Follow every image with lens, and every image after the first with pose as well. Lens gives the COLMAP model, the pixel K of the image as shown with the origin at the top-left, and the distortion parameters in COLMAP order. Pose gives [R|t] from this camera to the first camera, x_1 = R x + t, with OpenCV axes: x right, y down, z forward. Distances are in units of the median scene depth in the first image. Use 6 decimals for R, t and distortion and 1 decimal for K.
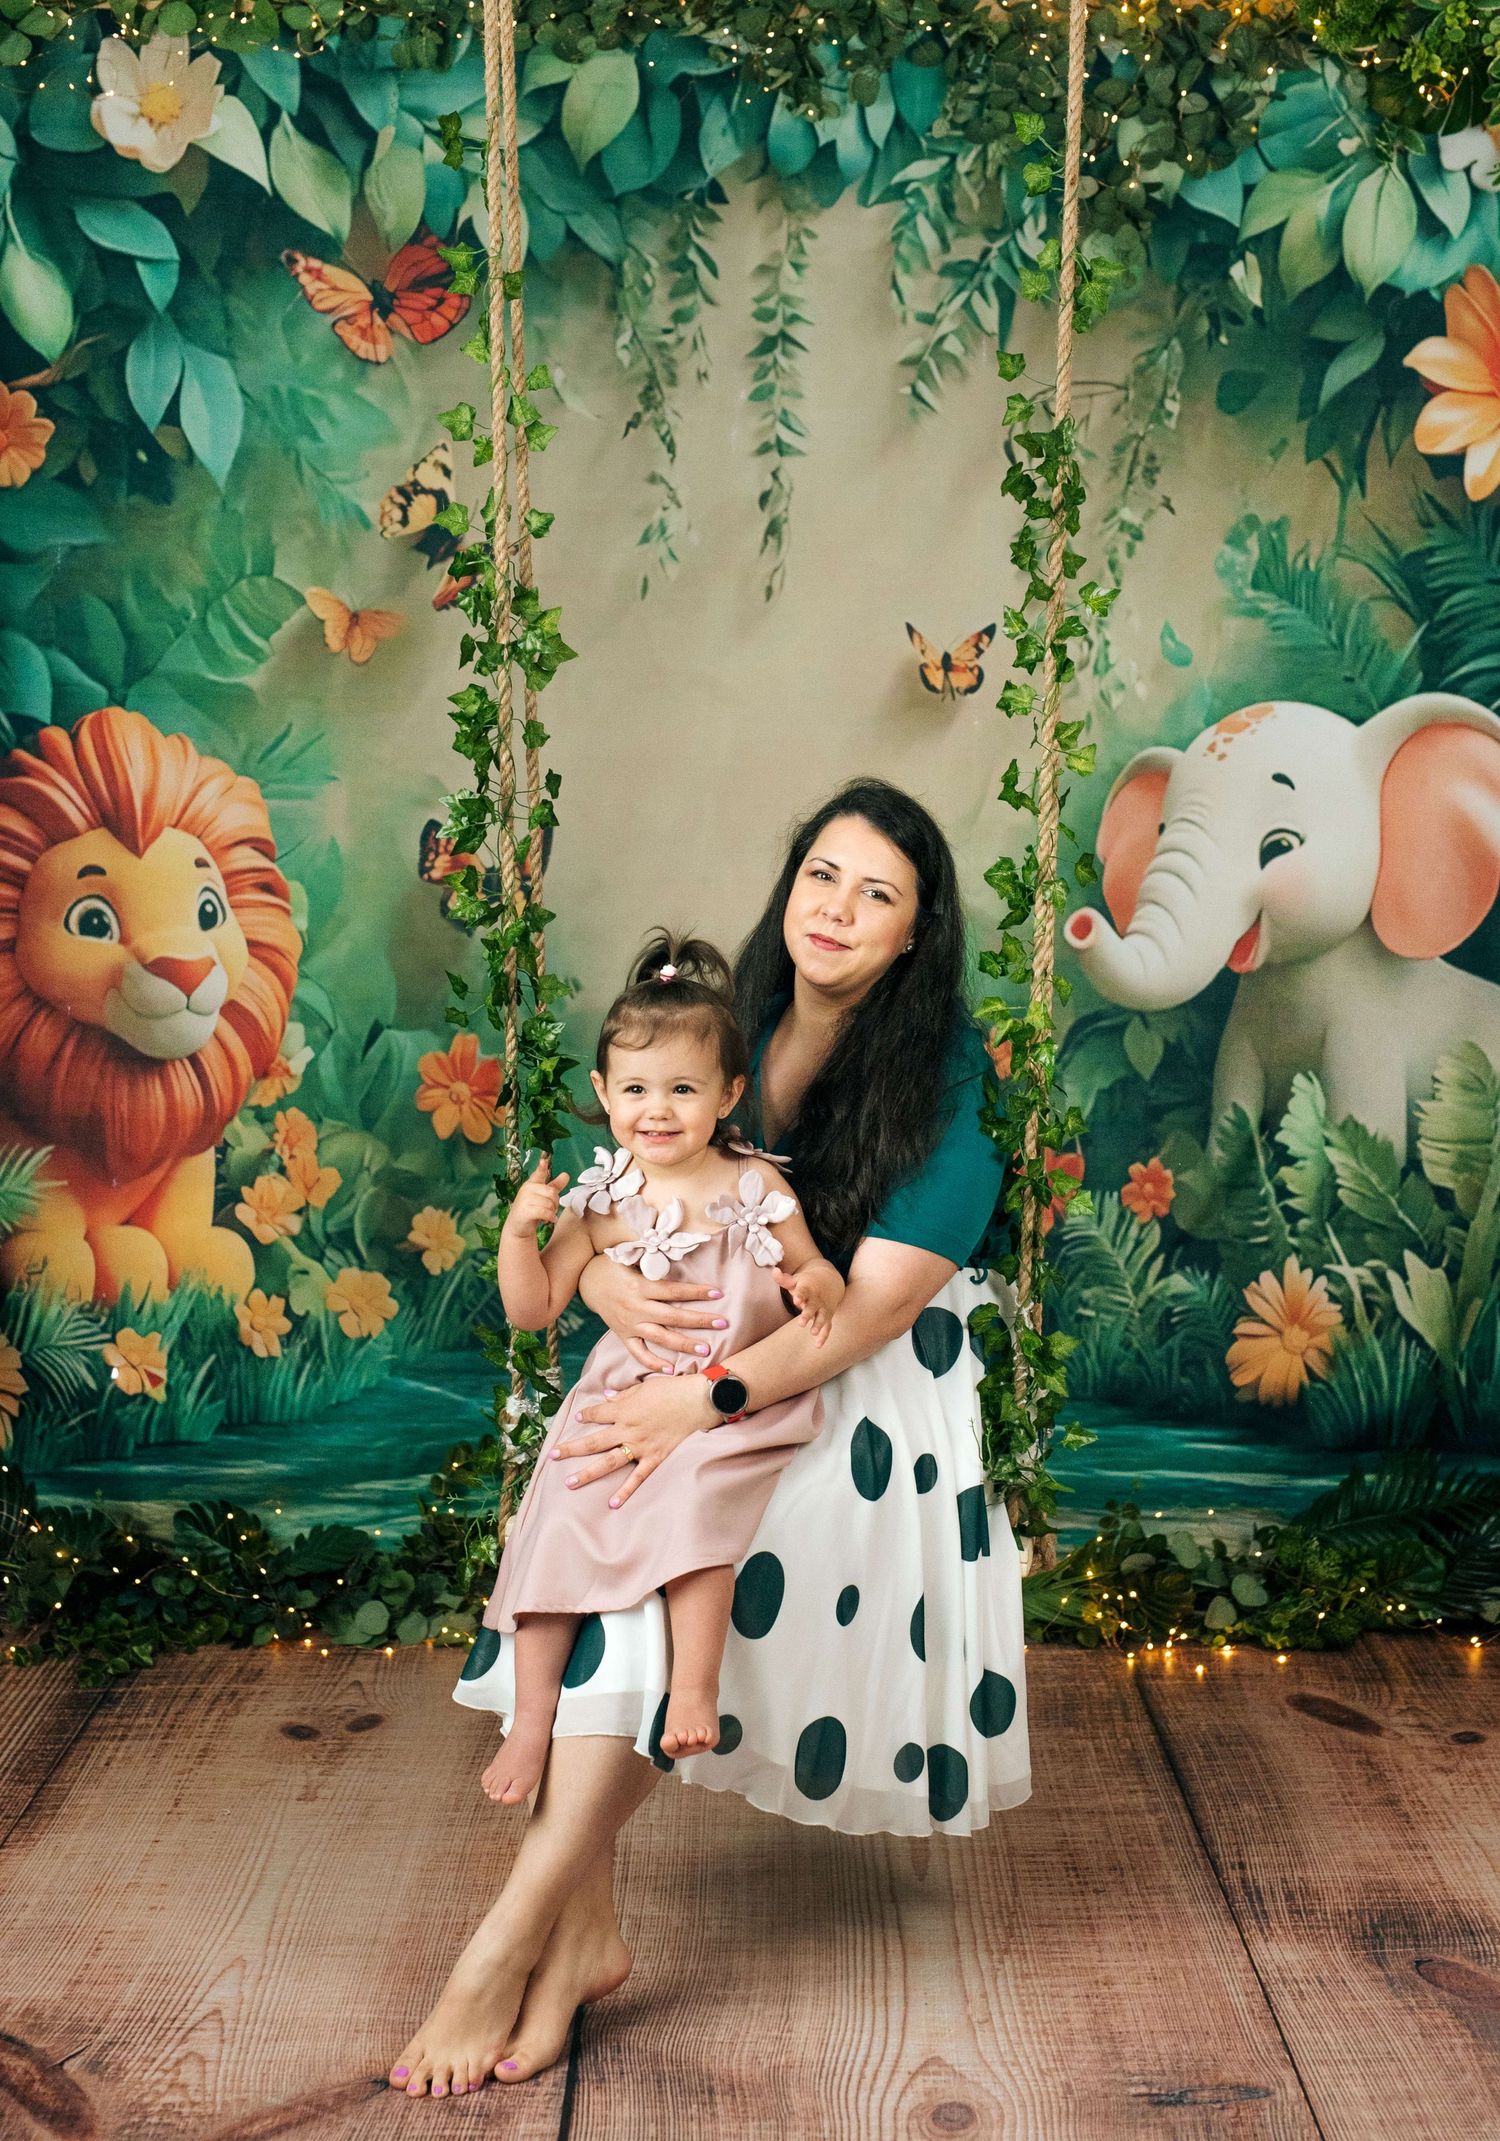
lens RADIAL K [[3221.8, 0, 794.2], [0, 3221.8, 1068.6], [0, 0, 1]] dist [0.025781, 0.018564]
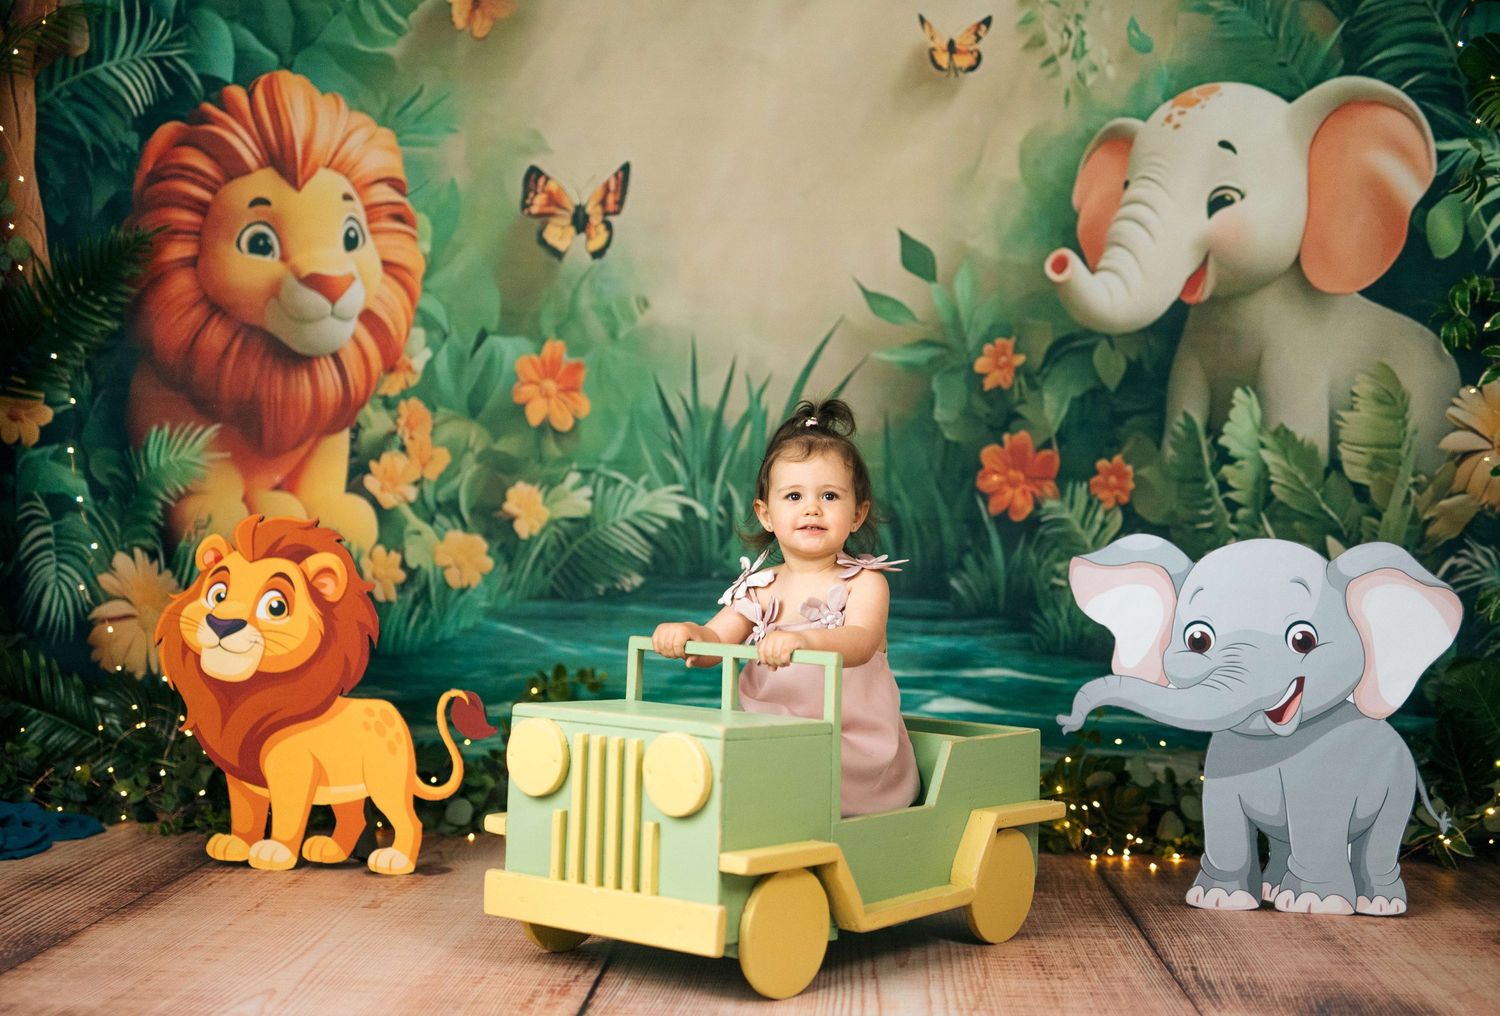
lens RADIAL K [[2140.1, 0, 754.3], [0, 2140.1, 511.1], [0, 0, 1]] dist [0.022519, 0.021041]
pose [[0.998263, 0.021148, -0.054986, 0.020413], [-0.026502, 0.994781, -0.098533, 0.132272], [0.052615, 0.099819, 0.993614, 0.197331]]
